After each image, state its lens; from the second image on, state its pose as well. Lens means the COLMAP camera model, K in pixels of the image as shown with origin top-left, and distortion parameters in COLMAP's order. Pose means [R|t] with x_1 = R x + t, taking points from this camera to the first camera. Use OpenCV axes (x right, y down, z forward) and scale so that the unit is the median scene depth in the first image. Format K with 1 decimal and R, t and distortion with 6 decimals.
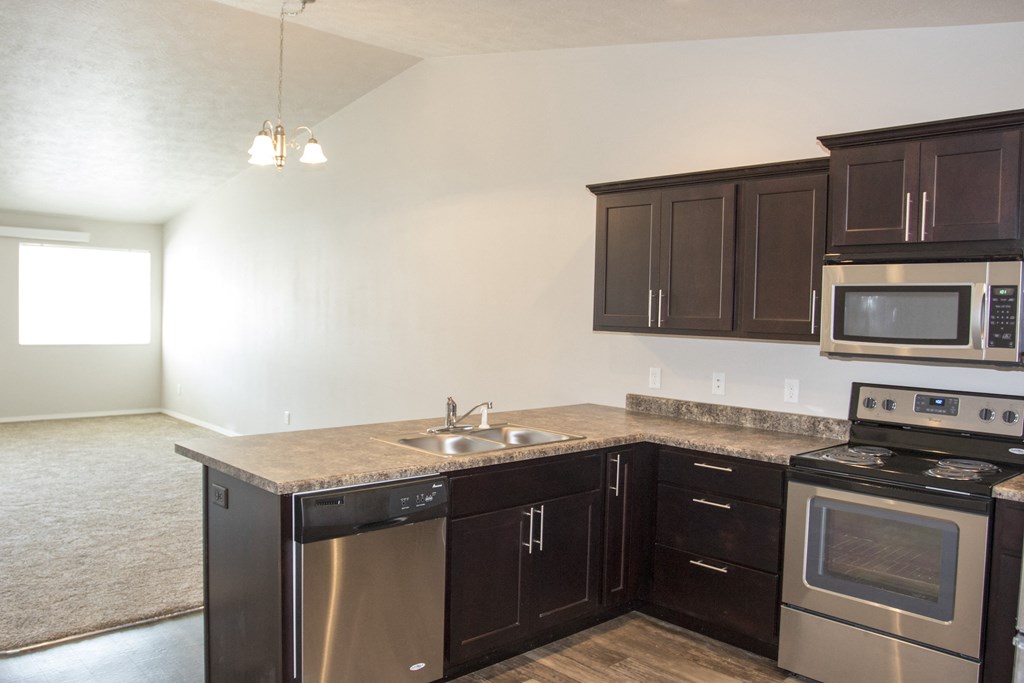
lens RADIAL K [[801.5, 0, 507.2], [0, 801.5, 342.9], [0, 0, 1]] dist [-0.092388, 0.054502]
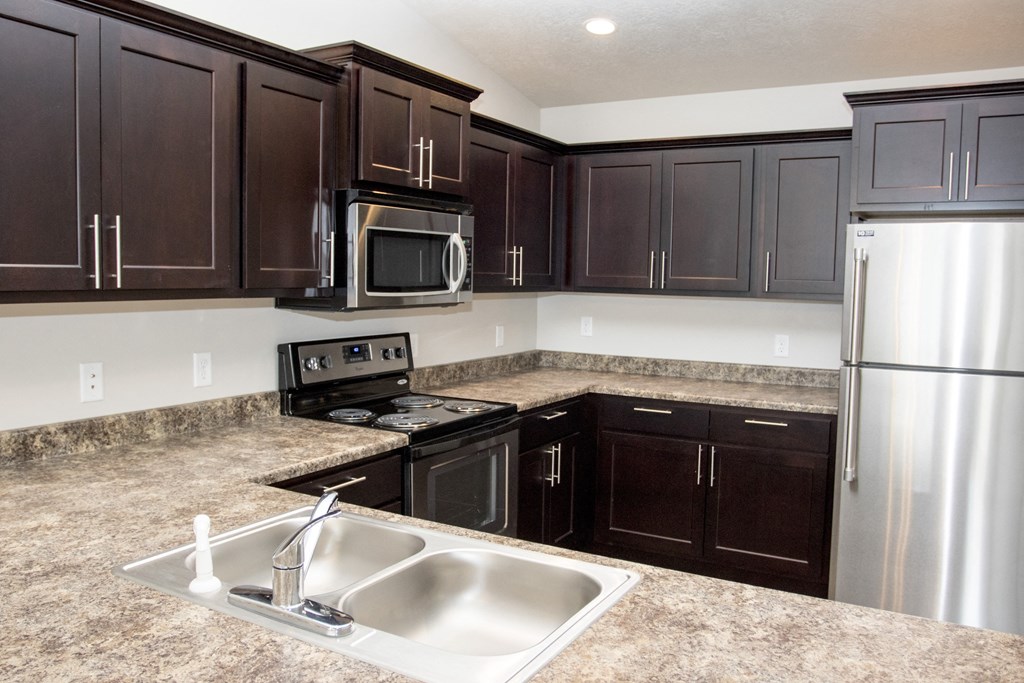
lens RADIAL K [[801.5, 0, 507.2], [0, 801.5, 342.9], [0, 0, 1]] dist [-0.092388, 0.054502]
pose [[-0.287835, -0.114047, 0.950865, -0.454621], [0.014289, 0.992262, 0.123338, -0.054221], [-0.957573, 0.049088, -0.283979, 1.104605]]
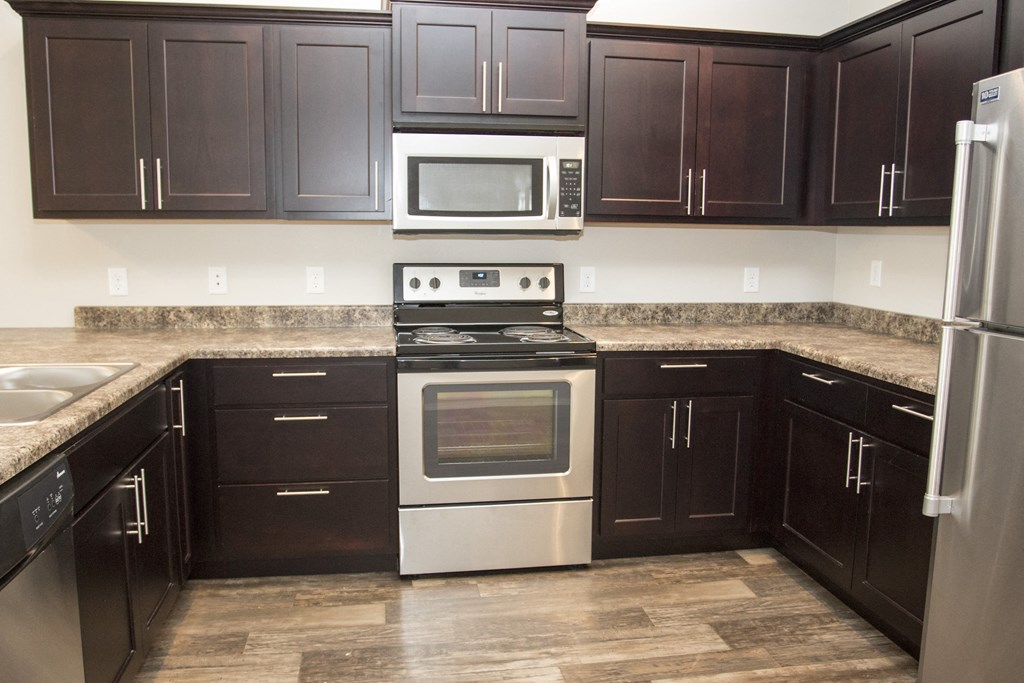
lens RADIAL K [[801.5, 0, 507.2], [0, 801.5, 342.9], [0, 0, 1]] dist [-0.092388, 0.054502]
pose [[0.559296, -0.134994, 0.817903, -0.305118], [0.041465, 0.989972, 0.135039, 0.022183], [-0.827931, -0.041612, 0.559285, 0.378084]]
